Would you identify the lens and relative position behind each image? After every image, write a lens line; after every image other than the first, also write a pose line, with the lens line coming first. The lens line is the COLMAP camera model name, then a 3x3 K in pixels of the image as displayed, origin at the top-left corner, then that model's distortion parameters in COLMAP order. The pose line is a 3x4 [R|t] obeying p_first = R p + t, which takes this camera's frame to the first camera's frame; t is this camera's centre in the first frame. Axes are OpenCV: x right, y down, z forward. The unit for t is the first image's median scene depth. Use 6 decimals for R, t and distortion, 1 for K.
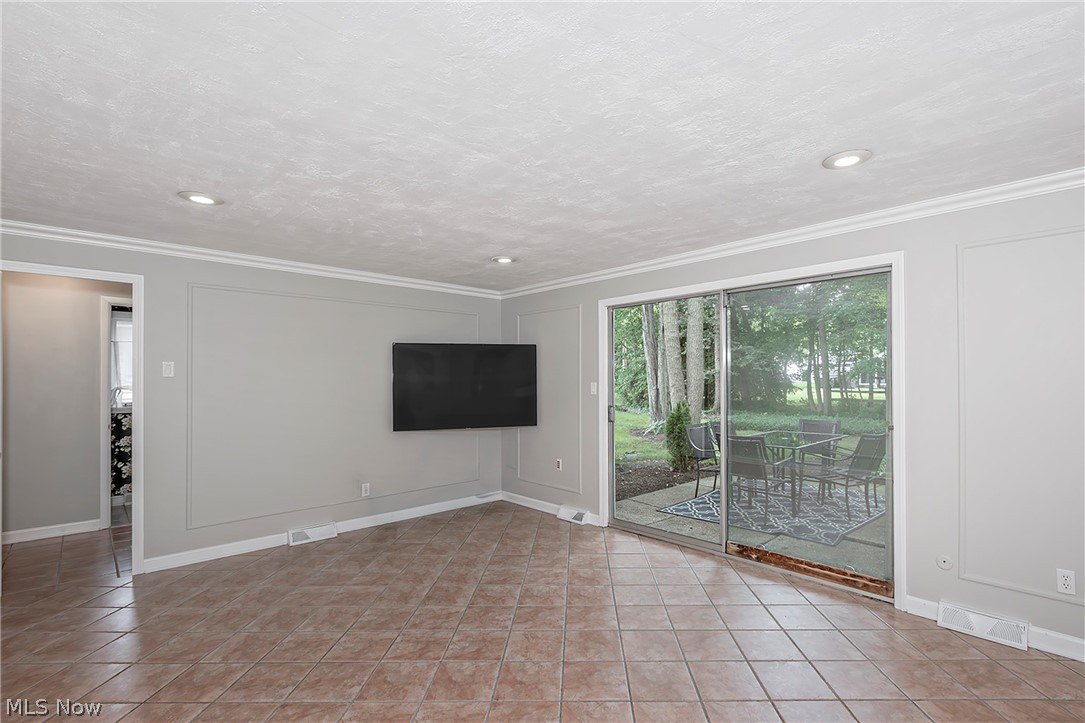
lens RADIAL K [[499.5, 0, 572.0], [0, 499.5, 383.3], [0, 0, 1]] dist [0.001451, 0.000595]
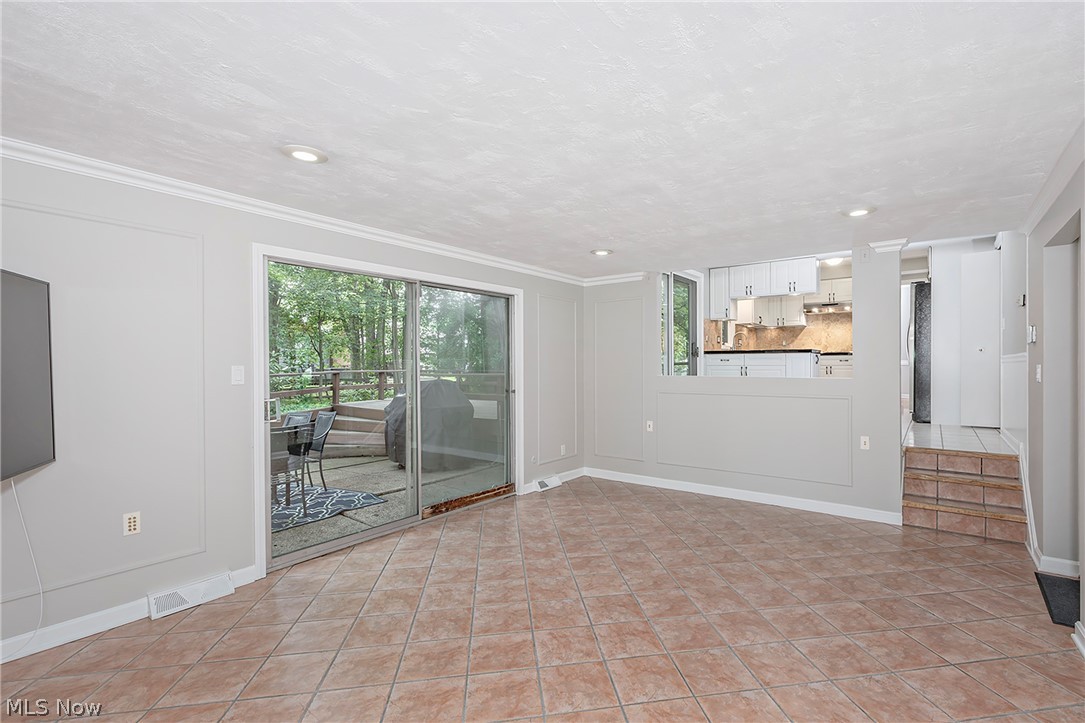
lens RADIAL K [[499.5, 0, 545.0], [0, 499.5, 363.1], [0, 0, 1]] dist [0.001451, 0.000595]
pose [[-0.144876, 0.012363, 0.989373, -0.924150], [0.009588, 0.999893, -0.011090, 0.003360], [-0.989403, 0.007880, -0.144979, 0.965139]]
